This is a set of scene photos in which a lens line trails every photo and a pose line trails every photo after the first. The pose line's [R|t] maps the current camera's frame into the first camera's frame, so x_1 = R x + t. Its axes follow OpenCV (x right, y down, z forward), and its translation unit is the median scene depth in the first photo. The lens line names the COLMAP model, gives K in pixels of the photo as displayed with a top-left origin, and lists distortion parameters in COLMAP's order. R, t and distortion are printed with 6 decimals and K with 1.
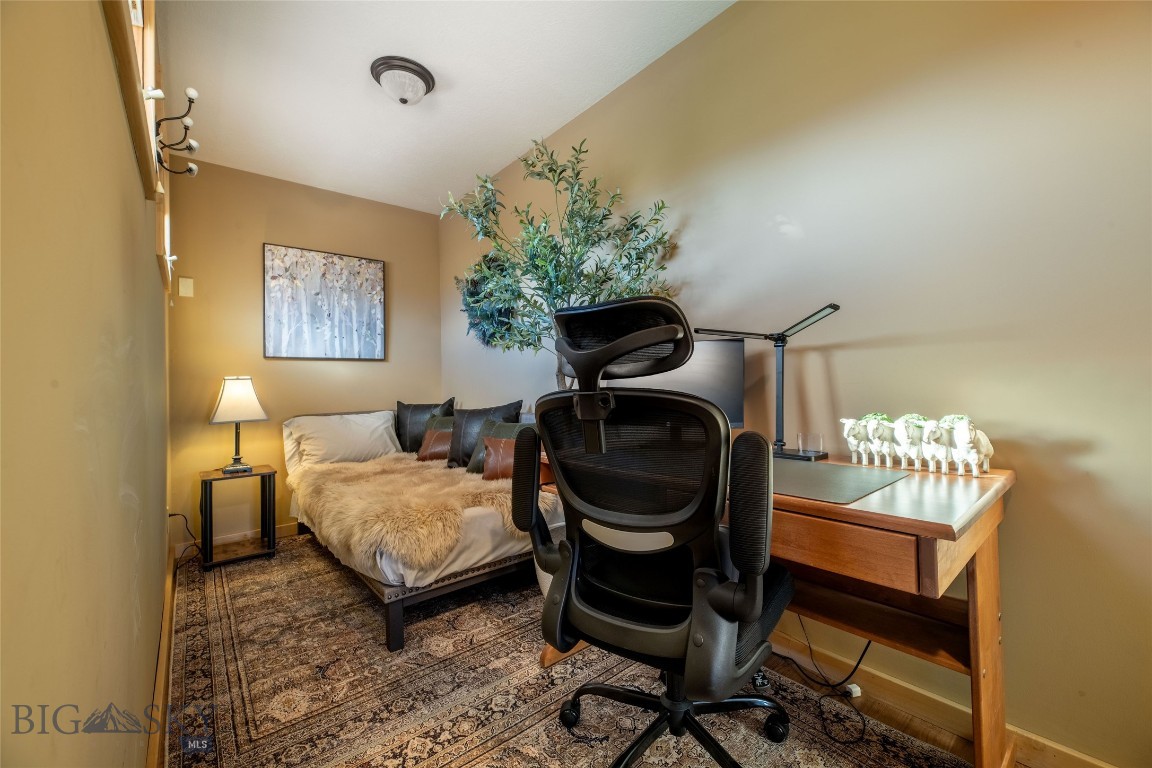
lens RADIAL K [[463.5, 0, 581.6], [0, 463.5, 375.3], [0, 0, 1]] dist [0.003718, 0.000201]
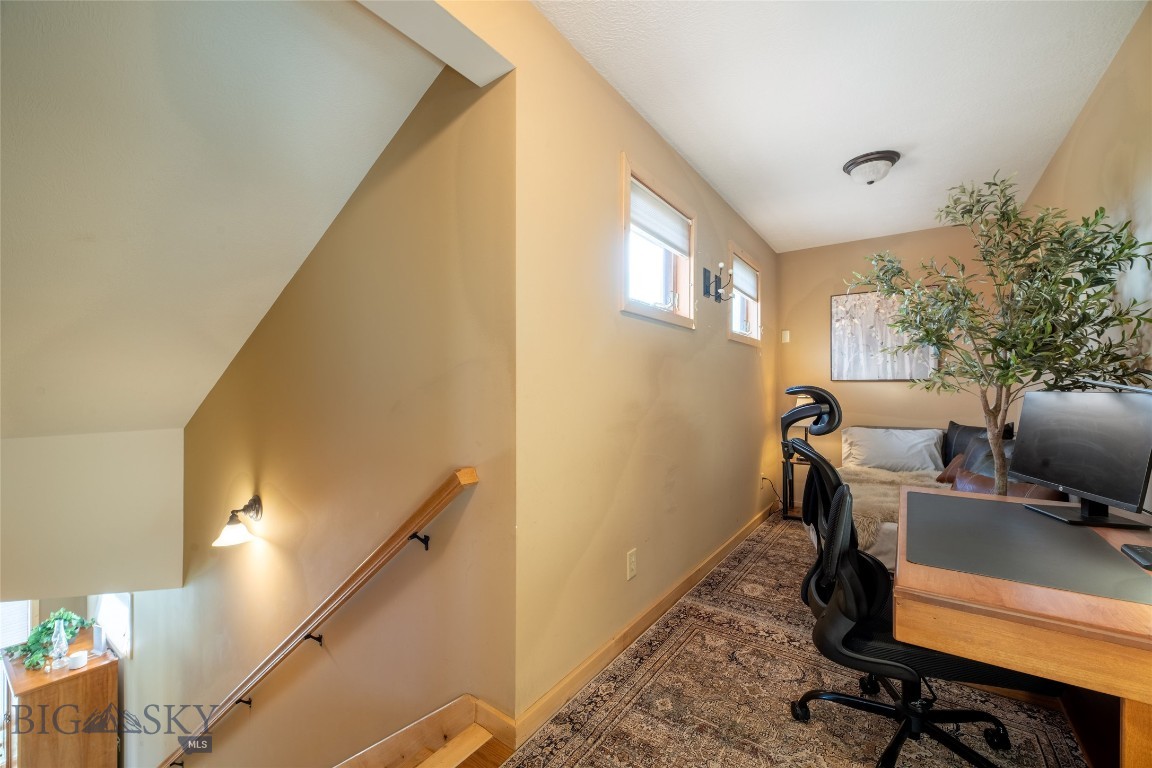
lens RADIAL K [[463.5, 0, 581.6], [0, 463.5, 375.3], [0, 0, 1]] dist [0.003718, 0.000201]
pose [[0.241033, -0.002279, -0.970514, 0.473203], [0.017843, 0.999839, 0.002083, -0.072133], [0.970353, -0.017819, 0.241035, -0.037890]]
